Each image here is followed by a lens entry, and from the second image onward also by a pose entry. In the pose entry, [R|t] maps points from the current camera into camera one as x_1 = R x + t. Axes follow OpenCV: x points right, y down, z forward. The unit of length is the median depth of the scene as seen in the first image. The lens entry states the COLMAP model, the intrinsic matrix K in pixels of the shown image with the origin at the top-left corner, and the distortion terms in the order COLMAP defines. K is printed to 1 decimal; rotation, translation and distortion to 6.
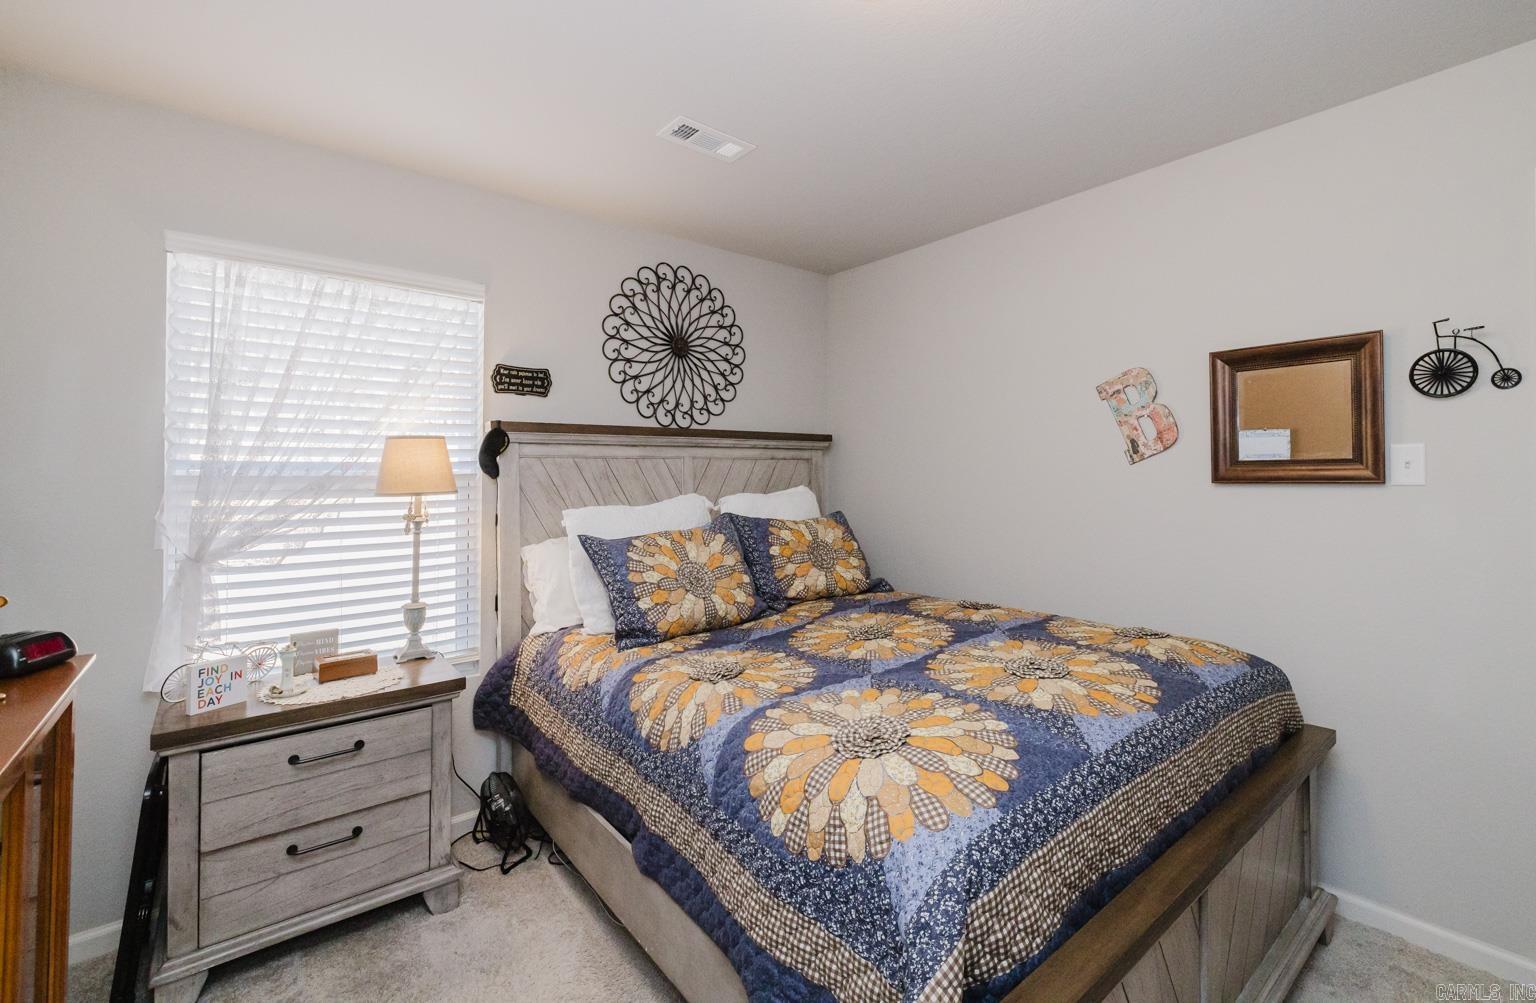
lens RADIAL K [[671.0, 0, 793.9], [0, 671.0, 476.7], [0, 0, 1]] dist [0.002625, 0.000168]
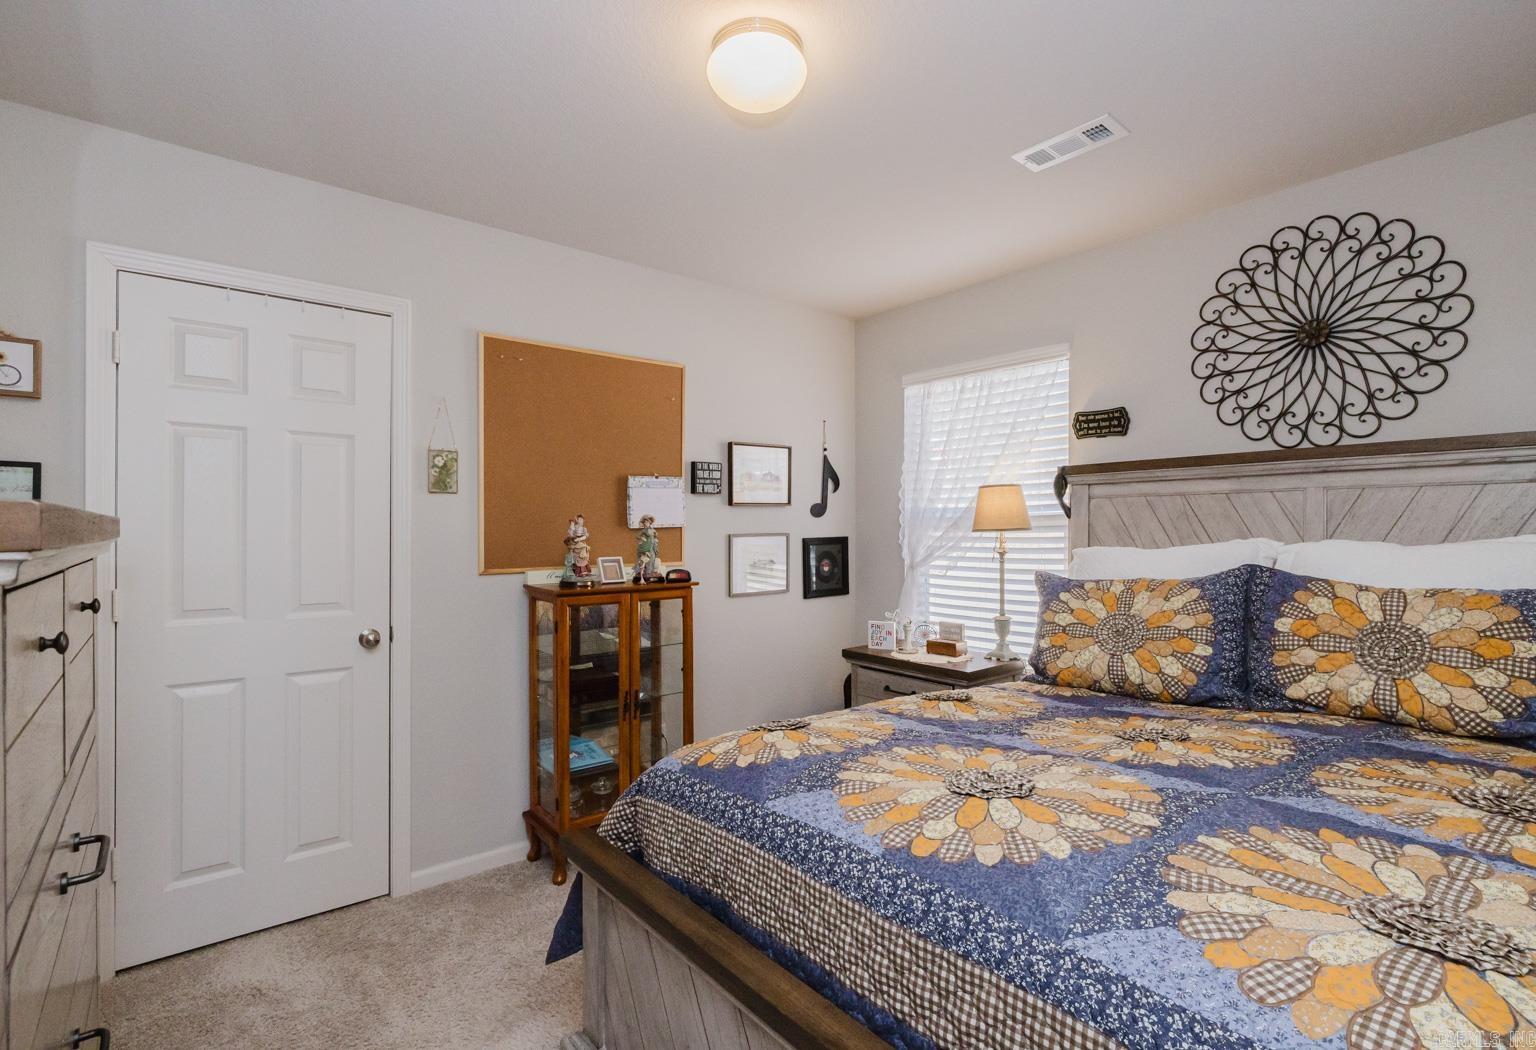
lens RADIAL K [[726.9, 0, 768.6], [0, 726.9, 522.2], [0, 0, 1]] dist [0.015879, 0.000043]
pose [[-0.001780, -0.001941, -0.999997, 0.672668], [-0.002971, 0.999994, -0.001936, 0.011173], [0.999994, 0.002968, -0.001786, 0.466806]]
